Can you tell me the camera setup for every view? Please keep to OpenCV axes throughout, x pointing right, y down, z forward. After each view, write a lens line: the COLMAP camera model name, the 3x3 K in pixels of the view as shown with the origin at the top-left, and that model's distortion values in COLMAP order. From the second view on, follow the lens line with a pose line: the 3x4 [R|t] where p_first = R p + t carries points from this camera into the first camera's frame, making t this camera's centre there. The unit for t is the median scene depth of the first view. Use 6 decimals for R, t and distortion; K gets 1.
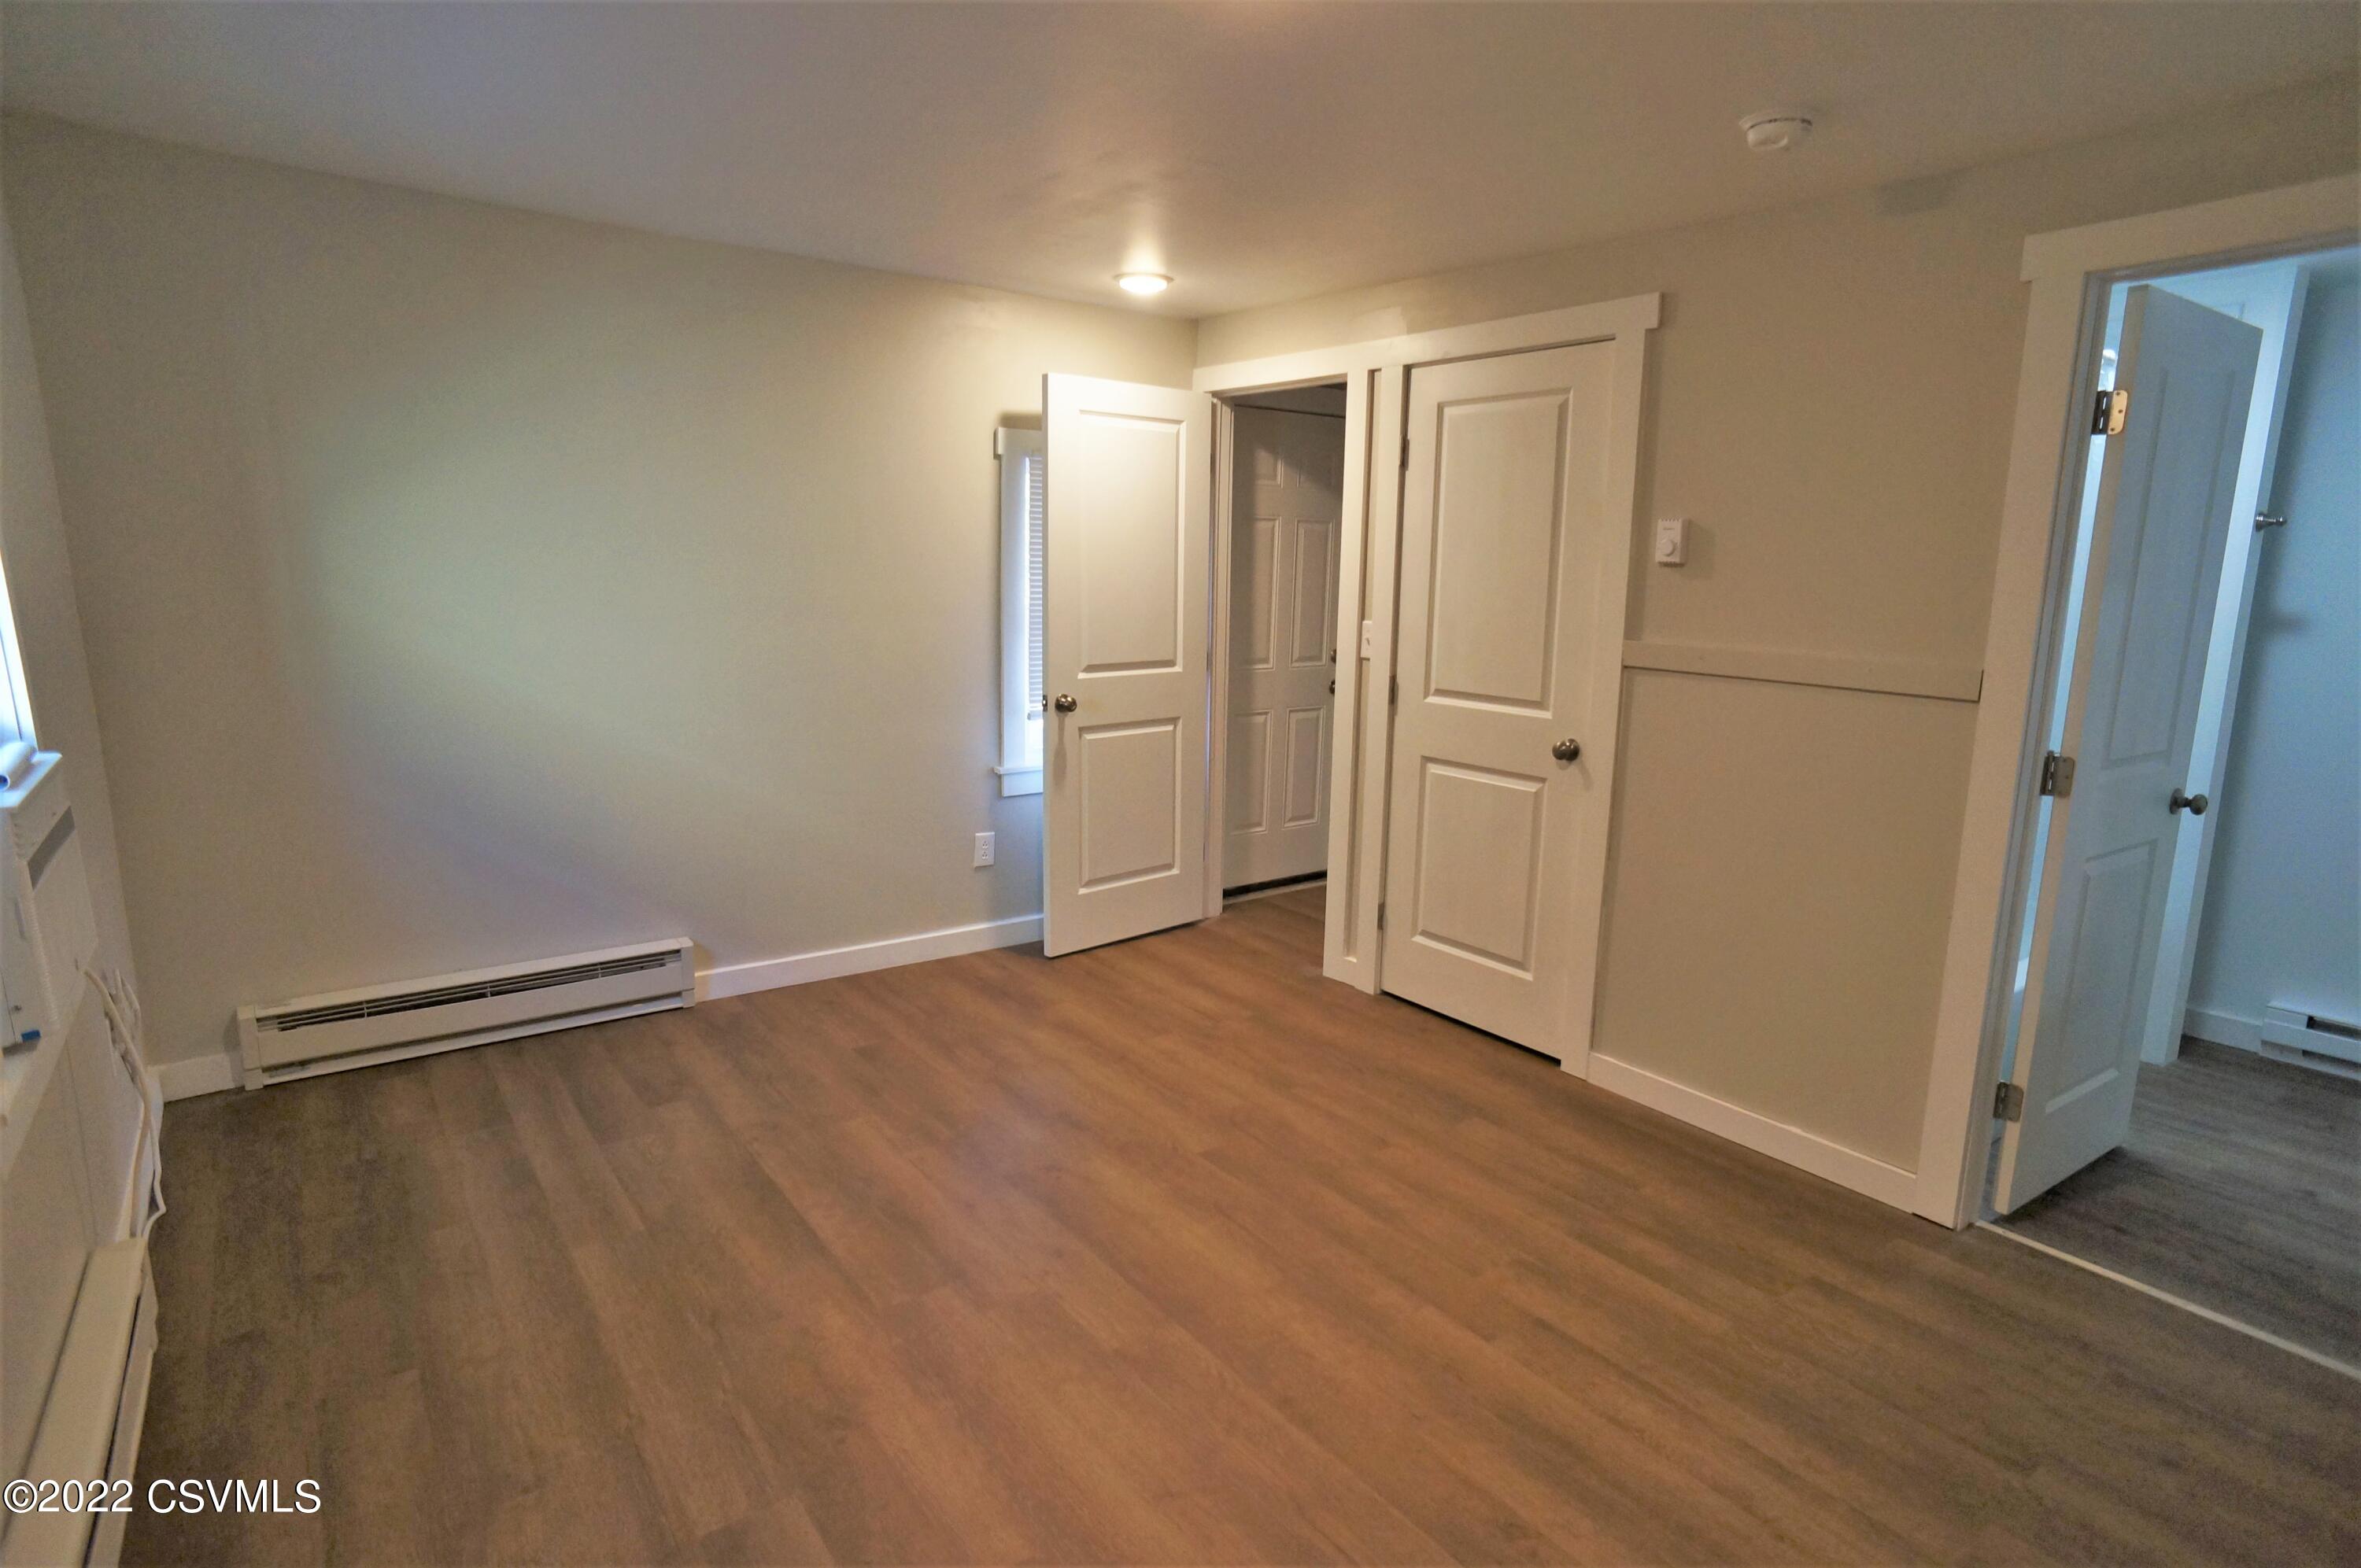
lens RADIAL K [[1229.6, 0, 1182.4], [0, 1229.6, 783.3], [0, 0, 1]] dist [-0.088616, 0.058983]
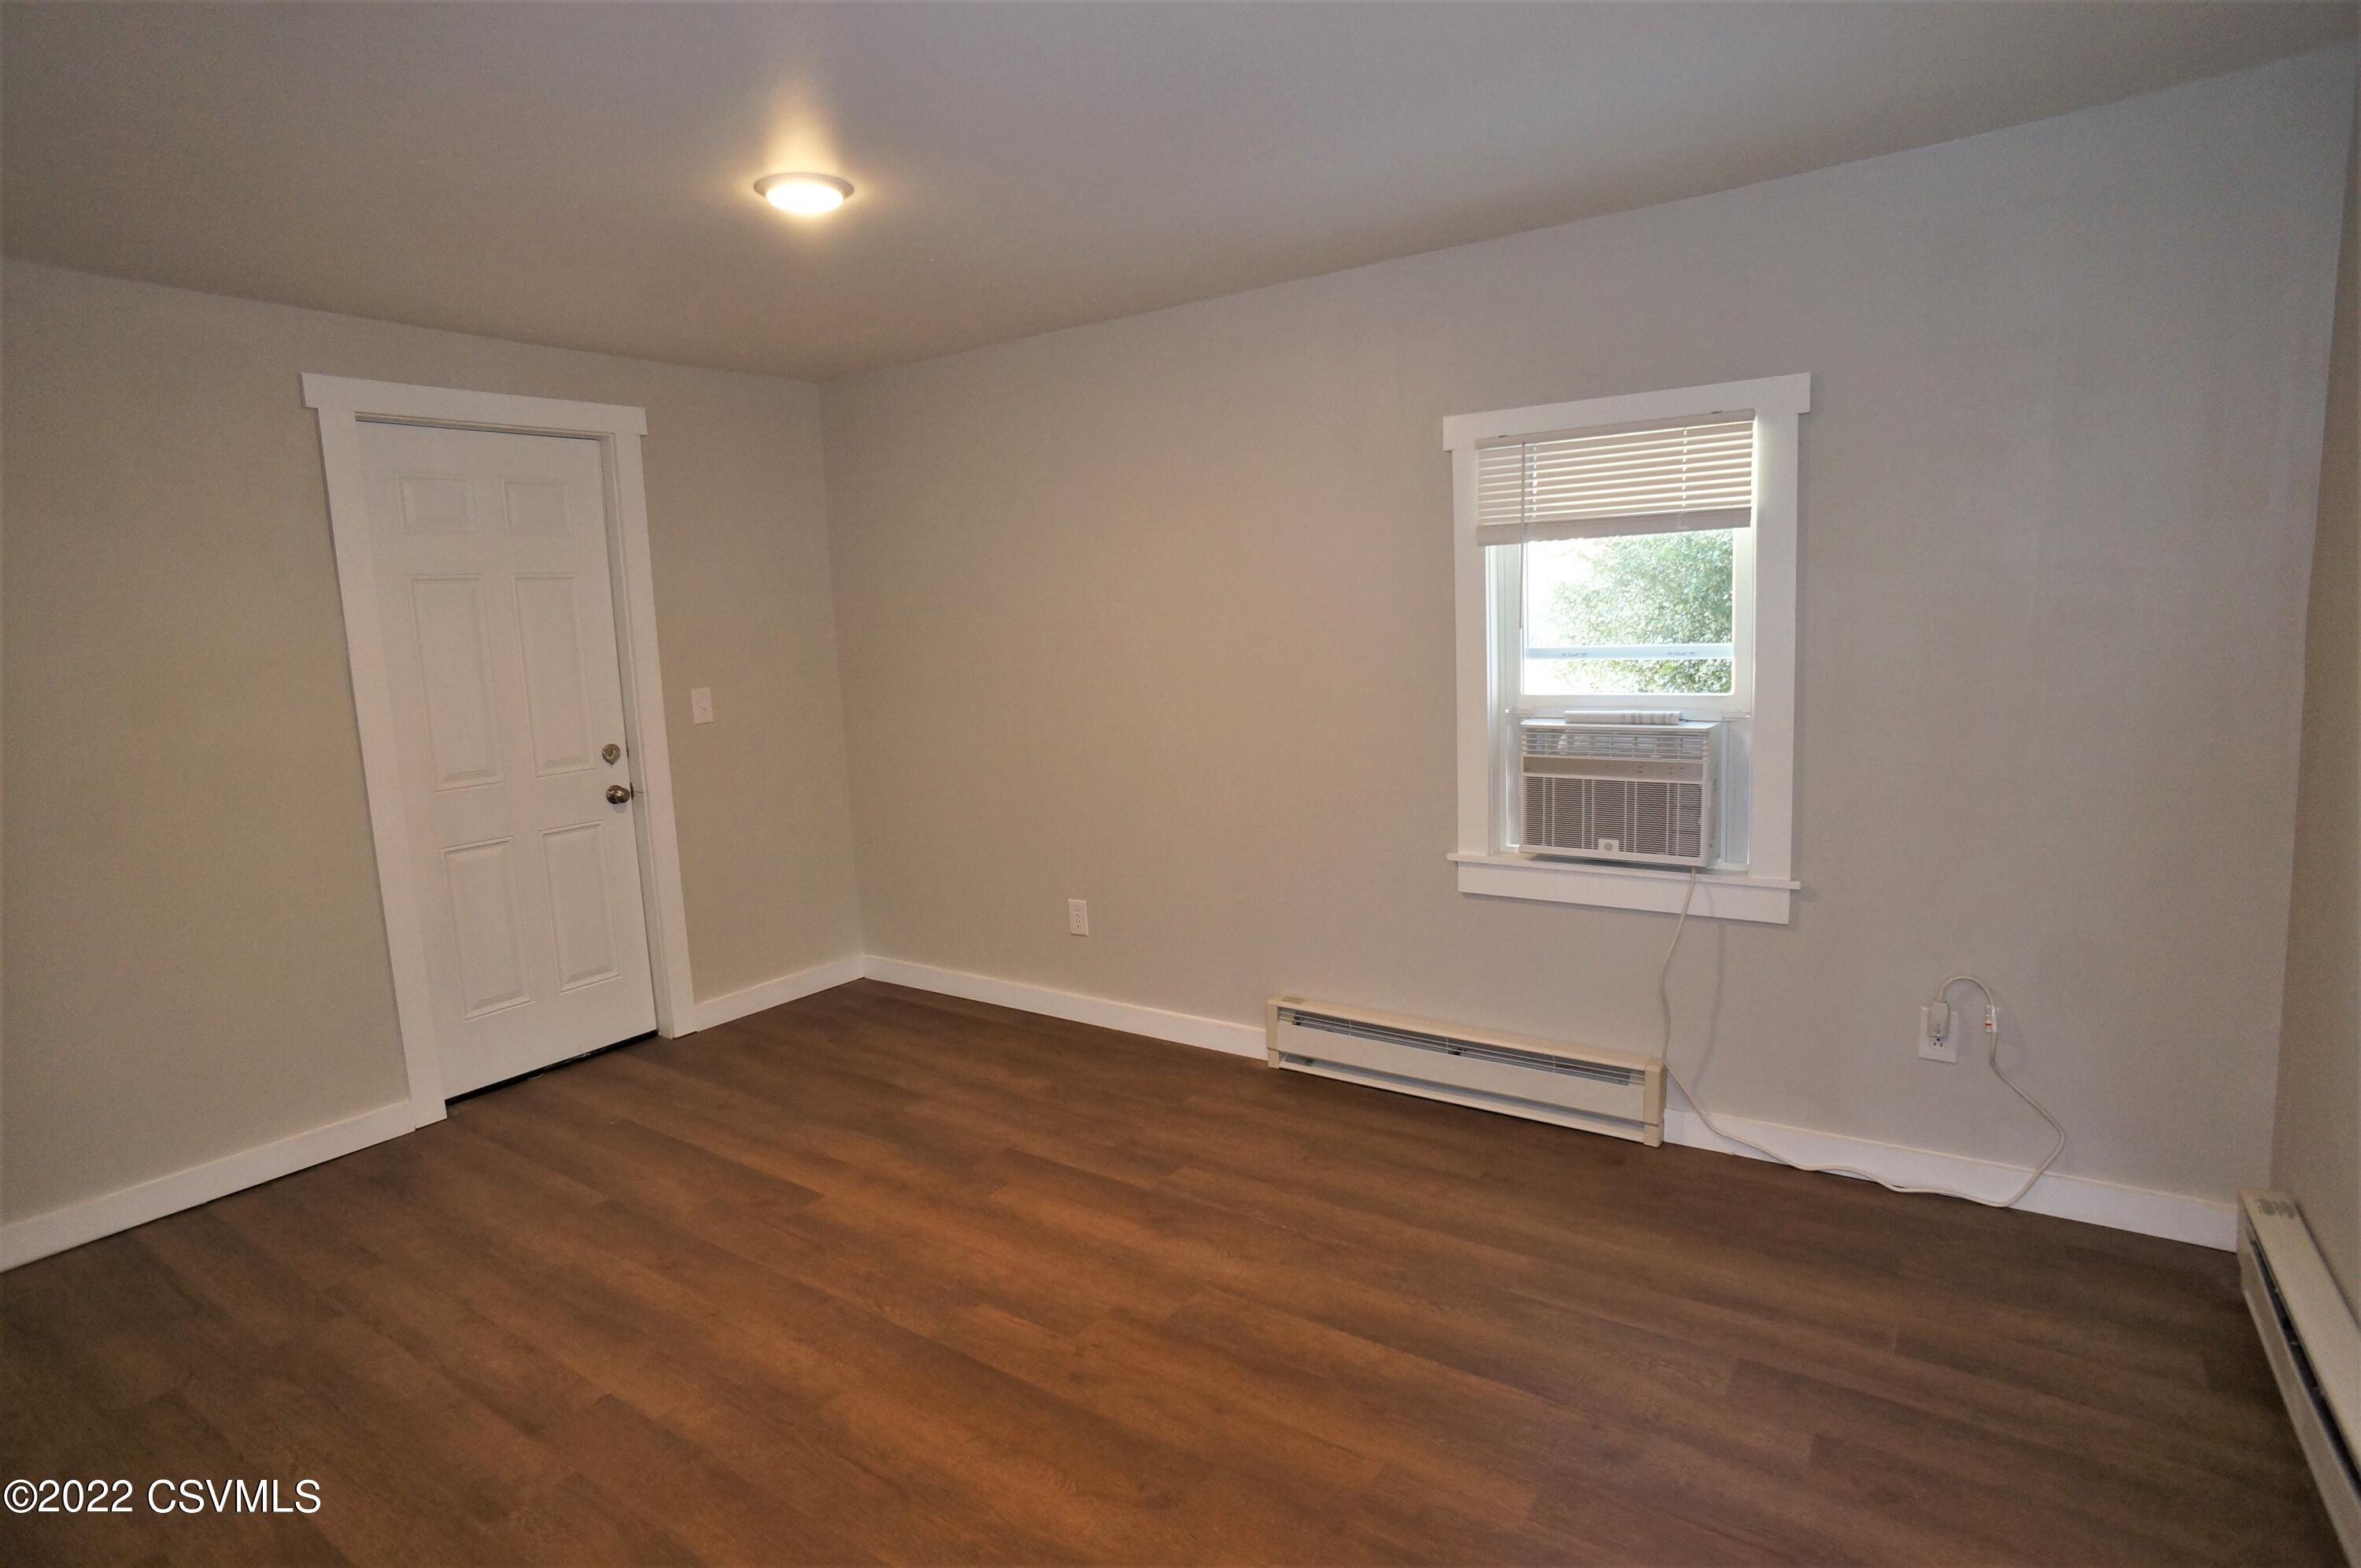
lens RADIAL K [[1229.6, 0, 1182.4], [0, 1229.6, 783.3], [0, 0, 1]] dist [-0.088616, 0.058983]
pose [[-0.949620, 0.053070, -0.308878, 0.061161], [-0.047578, 0.949723, 0.309455, -0.246569], [0.309771, 0.308560, -0.899351, 1.375132]]
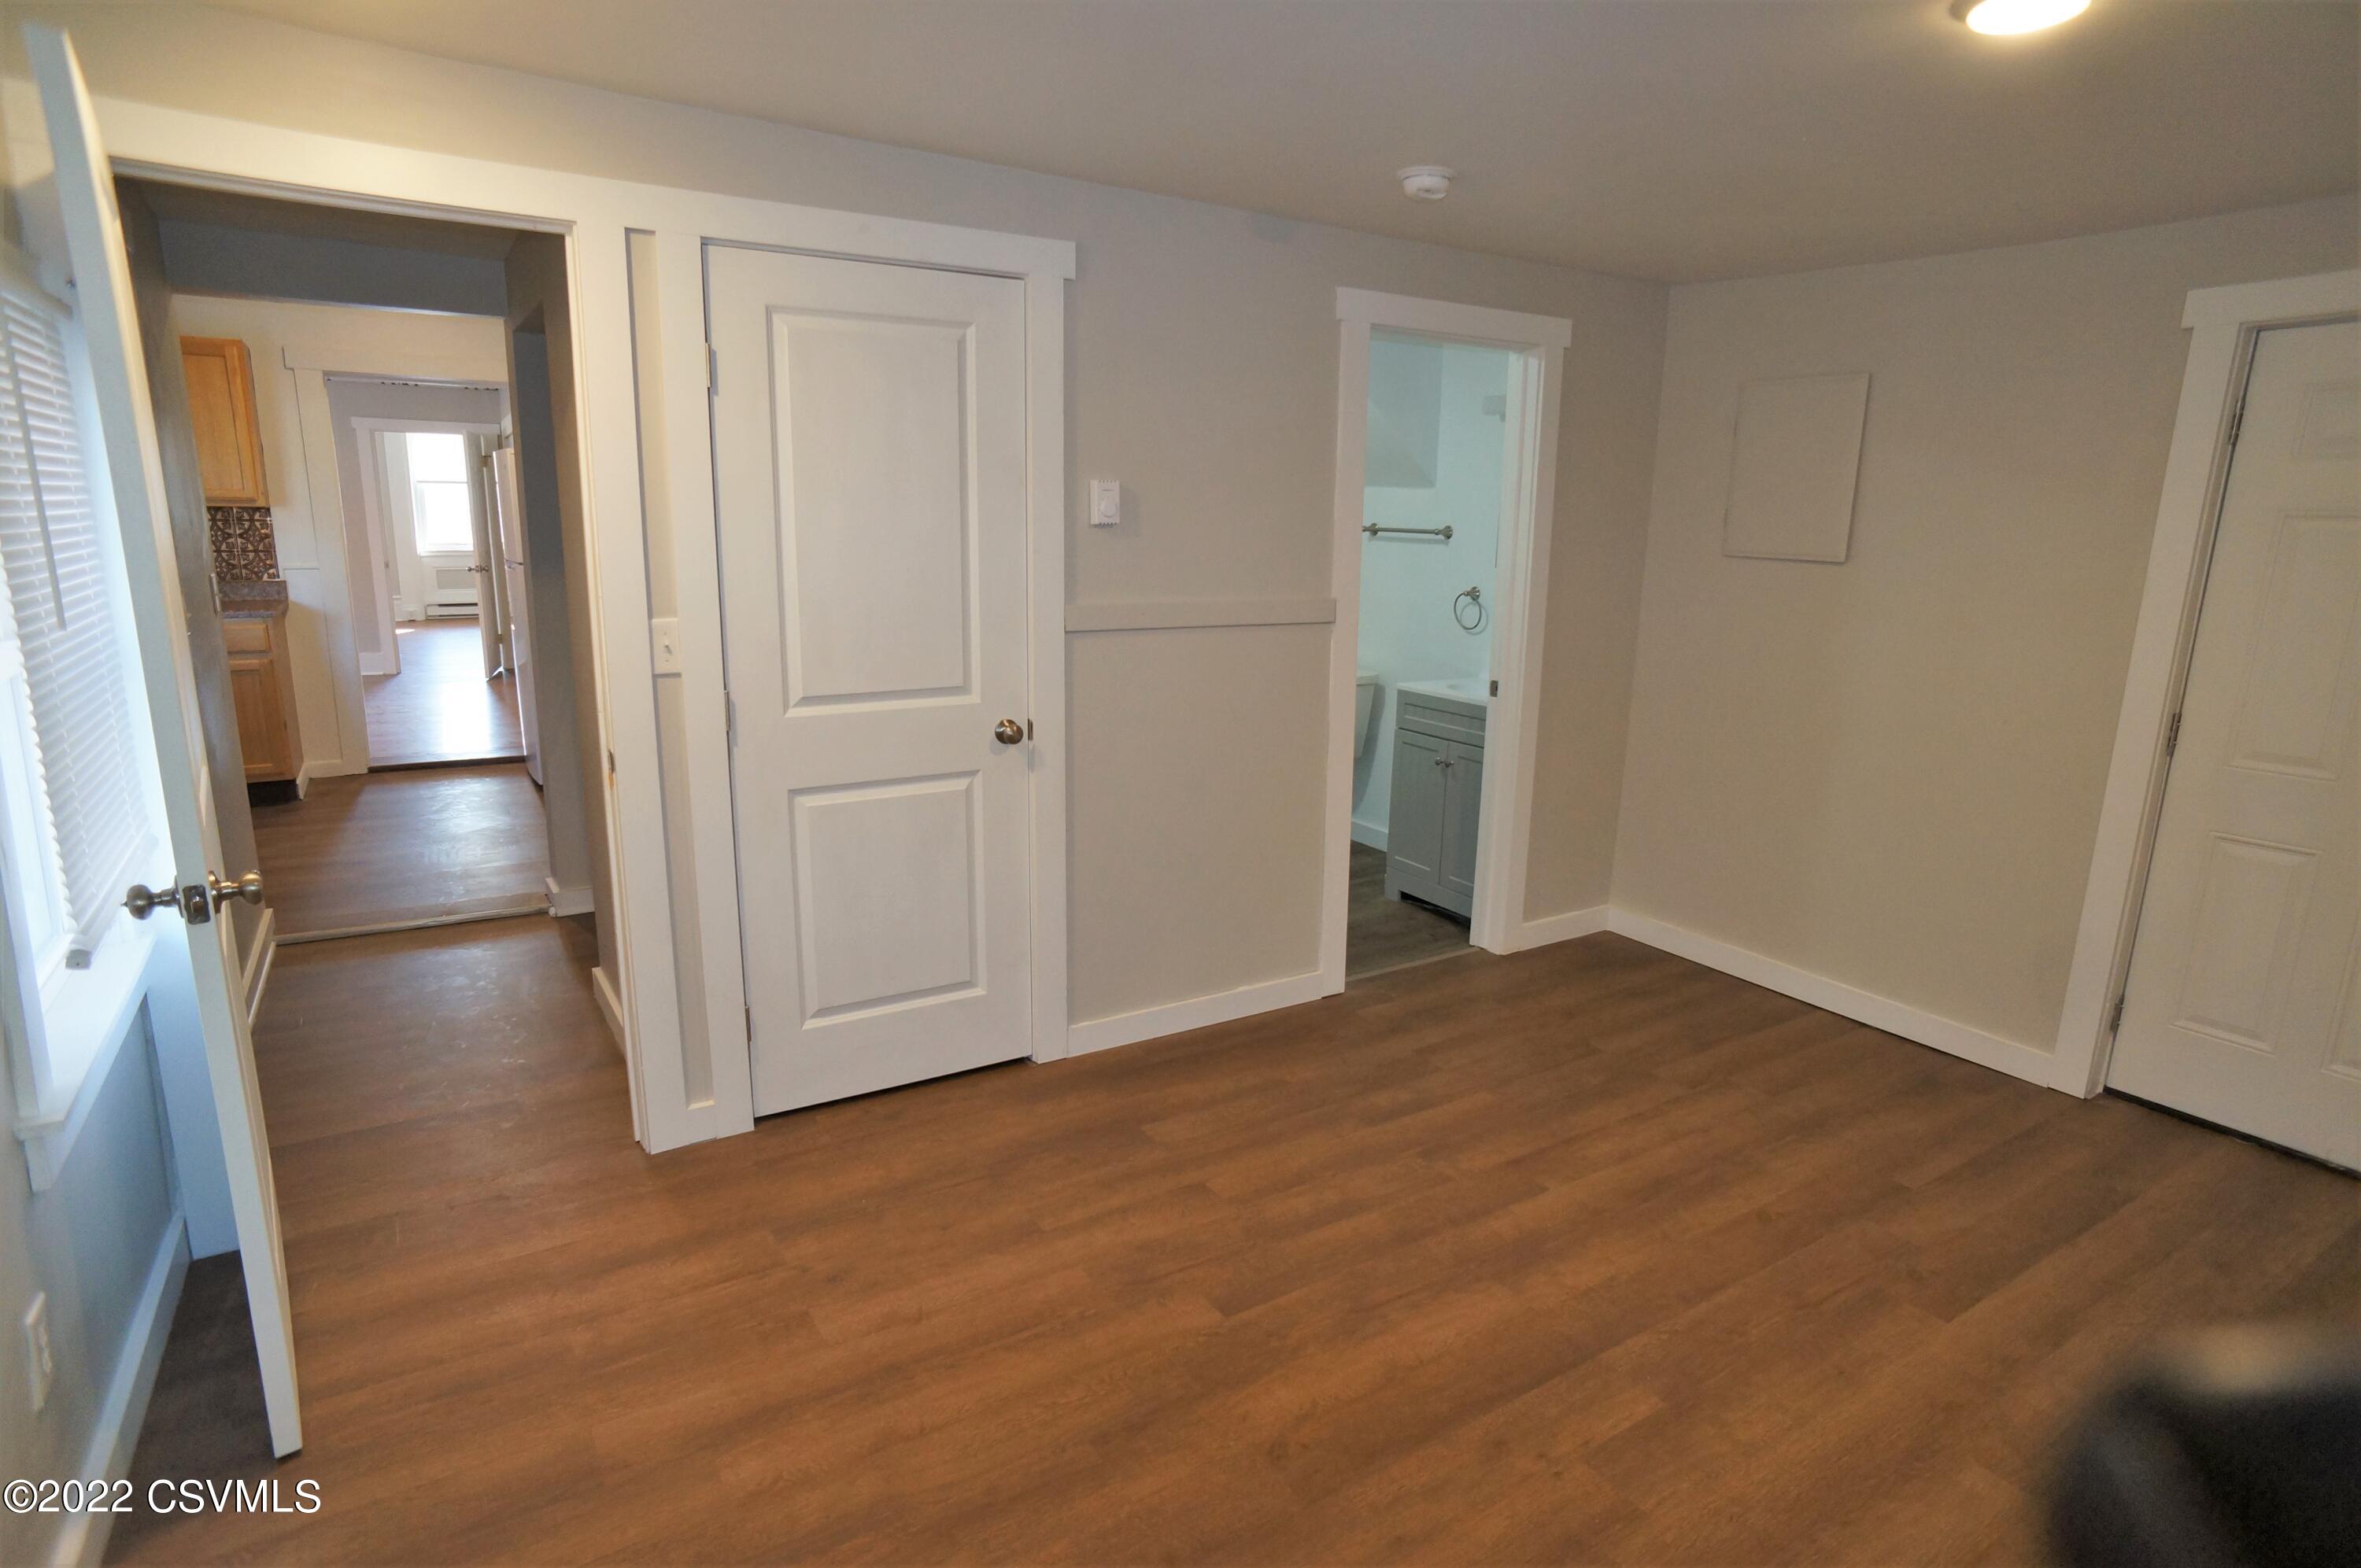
lens RADIAL K [[1229.6, 0, 1182.4], [0, 1229.6, 783.3], [0, 0, 1]] dist [-0.088616, 0.058983]
pose [[0.077441, -0.233960, 0.969157, -0.632341], [0.161389, 0.962197, 0.219384, -0.189005], [-0.983848, 0.139422, 0.112272, 0.860861]]
